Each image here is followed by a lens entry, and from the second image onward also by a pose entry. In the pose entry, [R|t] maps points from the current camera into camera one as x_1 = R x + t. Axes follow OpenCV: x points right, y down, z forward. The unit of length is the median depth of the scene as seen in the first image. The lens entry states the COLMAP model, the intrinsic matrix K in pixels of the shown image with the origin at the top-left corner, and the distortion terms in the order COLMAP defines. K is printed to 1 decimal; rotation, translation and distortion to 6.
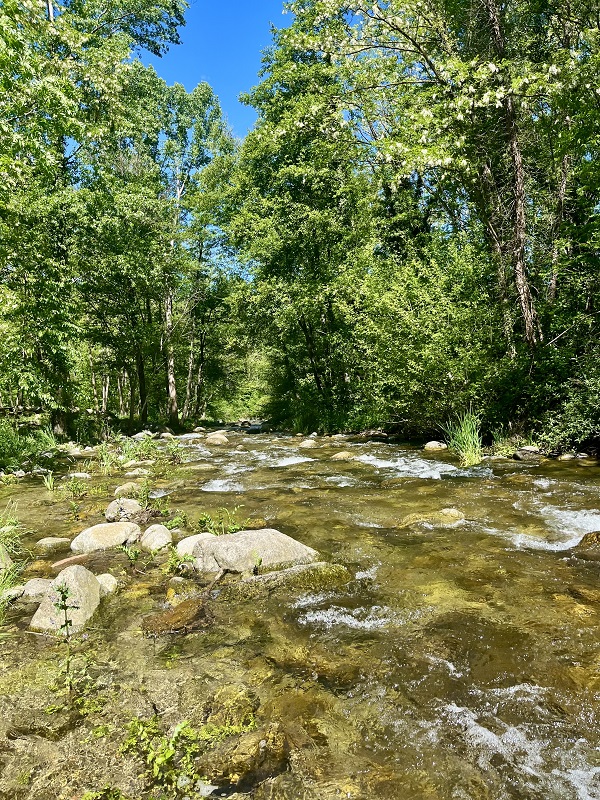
lens RADIAL K [[611.3, 0, 296.2], [0, 611.3, 404.2], [0, 0, 1]] dist [0.076484, -0.110247]
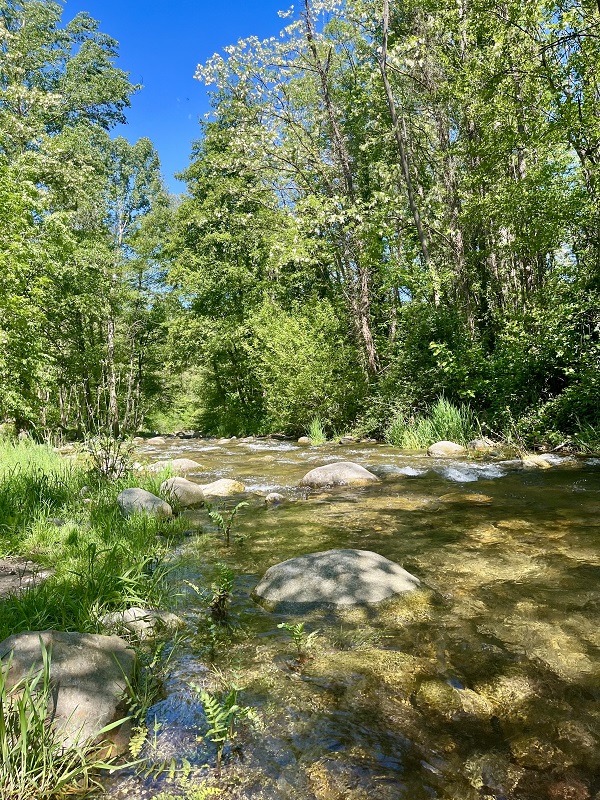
lens RADIAL K [[608.5, 0, 303.0], [0, 608.5, 396.9], [0, 0, 1]] dist [0.054406, -0.087223]
pose [[0.993550, 0.000071, 0.113396, 0.028321], [0.003835, 0.999407, -0.034226, 0.007239], [-0.113332, 0.034440, 0.992960, -0.272608]]
